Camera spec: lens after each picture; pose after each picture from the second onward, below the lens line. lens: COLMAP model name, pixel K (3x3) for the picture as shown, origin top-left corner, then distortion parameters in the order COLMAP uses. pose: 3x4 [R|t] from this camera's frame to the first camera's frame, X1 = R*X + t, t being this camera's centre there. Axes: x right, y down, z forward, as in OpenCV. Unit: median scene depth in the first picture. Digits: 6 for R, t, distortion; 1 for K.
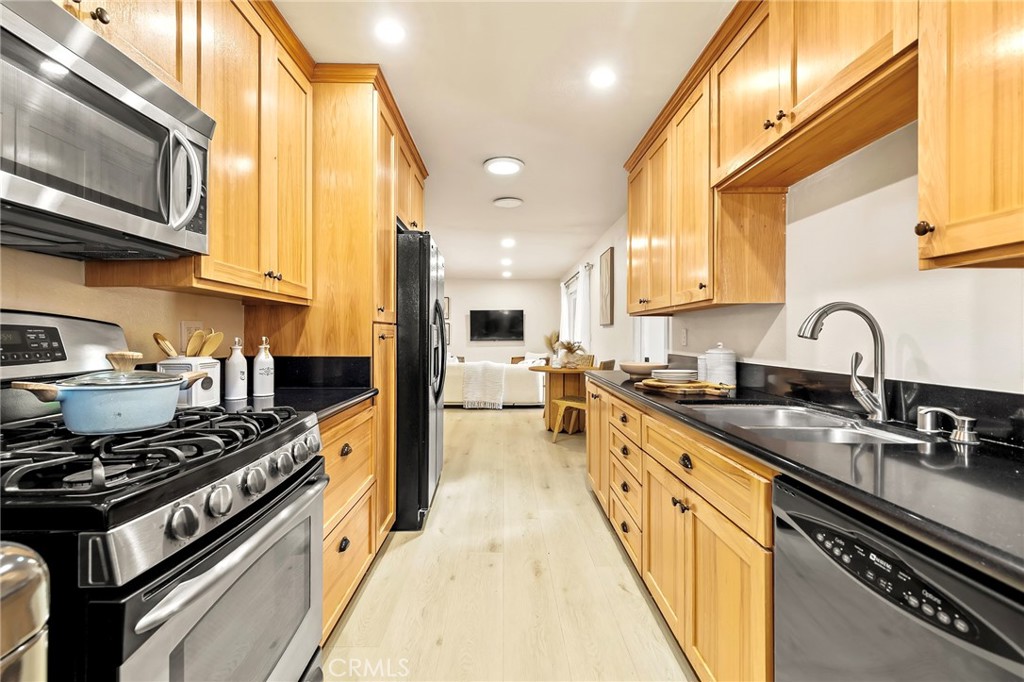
lens RADIAL K [[451.9, 0, 512.1], [0, 451.9, 339.7], [0, 0, 1]] dist [0.004452, -0.000939]
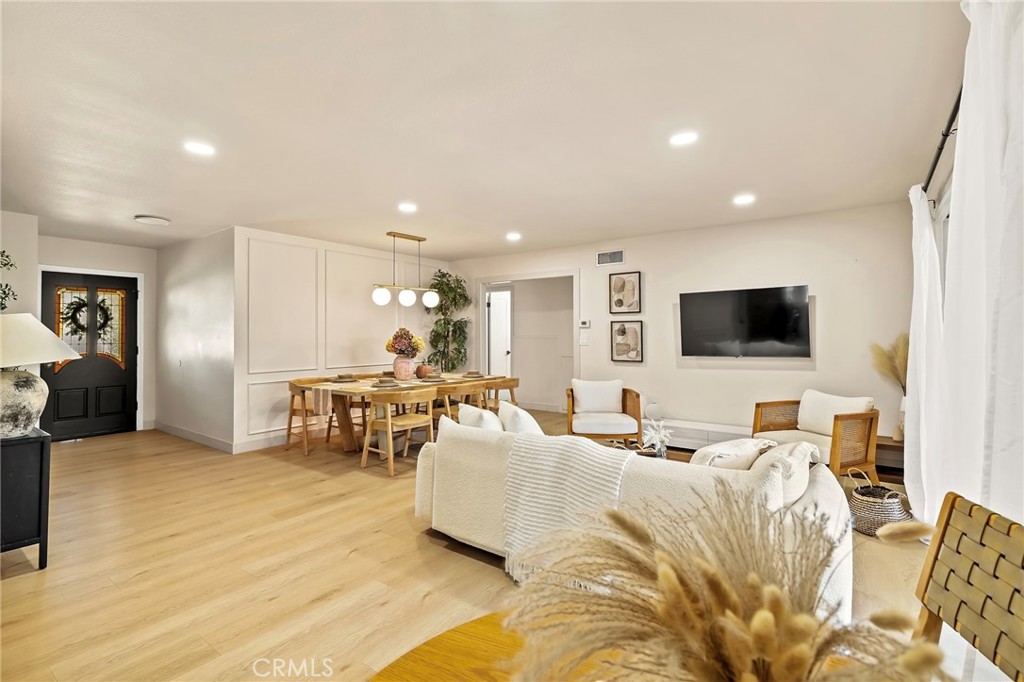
lens RADIAL K [[451.9, 0, 513.0], [0, 451.9, 339.1], [0, 0, 1]] dist [0.004452, -0.000939]
pose [[0.780337, -0.011219, -0.625259, 0.072408], [0.008957, 0.999937, -0.006763, -0.014683], [0.625295, -0.000324, 0.780388, 0.504432]]
